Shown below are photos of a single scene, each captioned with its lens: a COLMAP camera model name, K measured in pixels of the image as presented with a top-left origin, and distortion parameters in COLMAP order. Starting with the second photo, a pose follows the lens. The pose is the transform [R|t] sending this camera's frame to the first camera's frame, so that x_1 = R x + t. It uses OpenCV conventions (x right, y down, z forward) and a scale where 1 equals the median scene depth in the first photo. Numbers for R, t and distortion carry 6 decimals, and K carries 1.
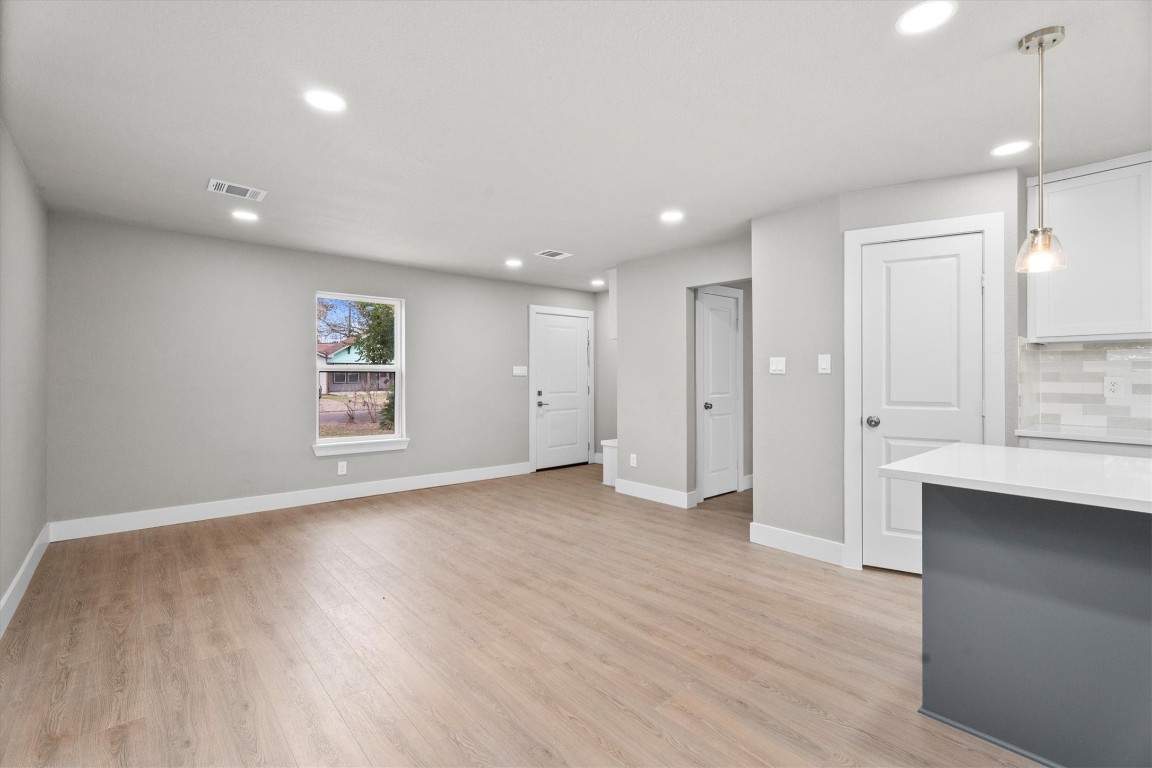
lens RADIAL K [[513.8, 0, 571.5], [0, 513.8, 374.2], [0, 0, 1]] dist [-0.002439, 0.001365]
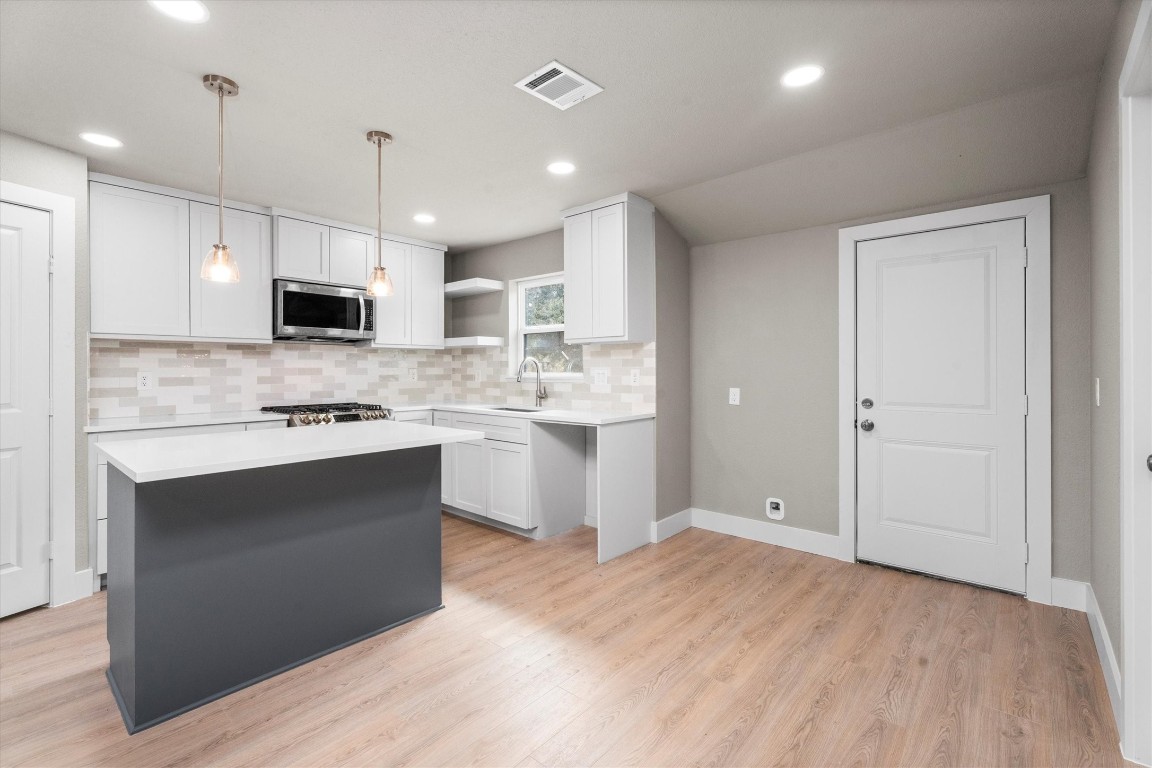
lens RADIAL K [[513.8, 0, 571.9], [0, 513.8, 367.3], [0, 0, 1]] dist [-0.002439, 0.001365]
pose [[-0.138037, 0.006389, 0.990406, -0.194067], [0.003786, 0.999975, -0.005923, 0.004881], [-0.990420, 0.002932, -0.138058, 0.193346]]
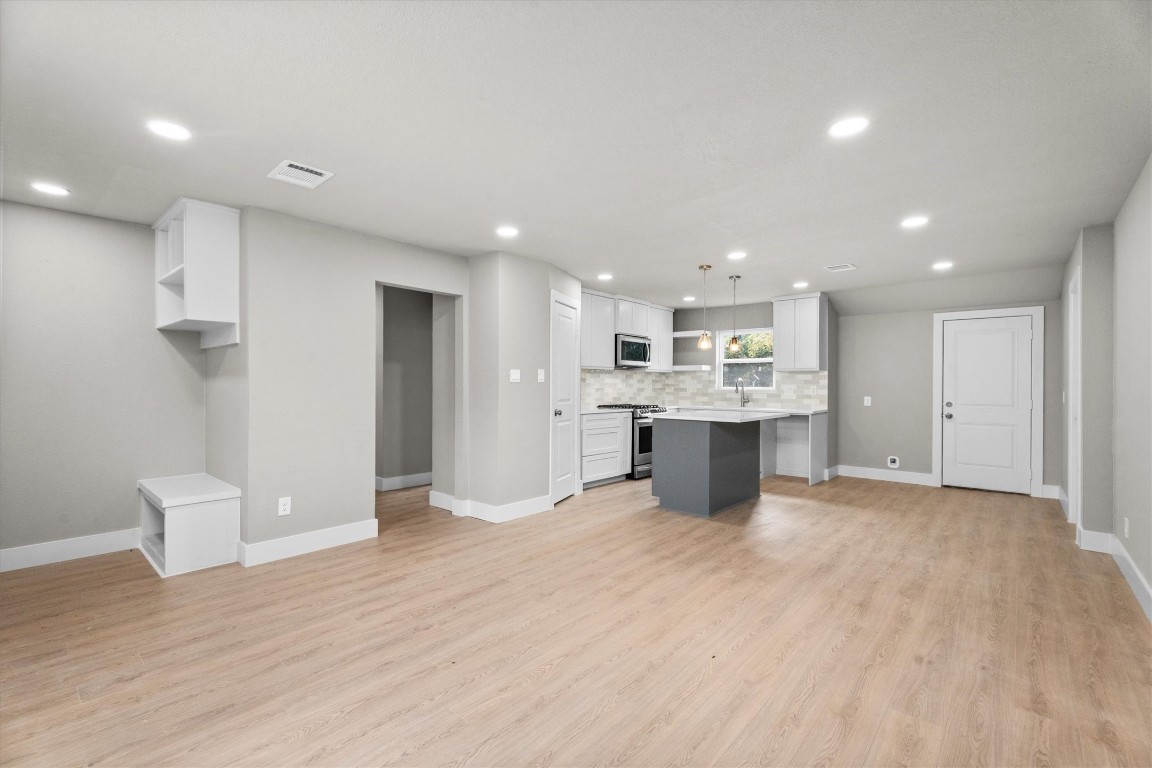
lens RADIAL K [[513.8, 0, 572.0], [0, 513.8, 381.5], [0, 0, 1]] dist [-0.002439, 0.001365]
pose [[-0.143405, 0.007036, 0.989639, -0.981533], [-0.005144, 0.999956, -0.007855, 0.007331], [-0.989651, -0.006217, -0.143362, 1.154056]]
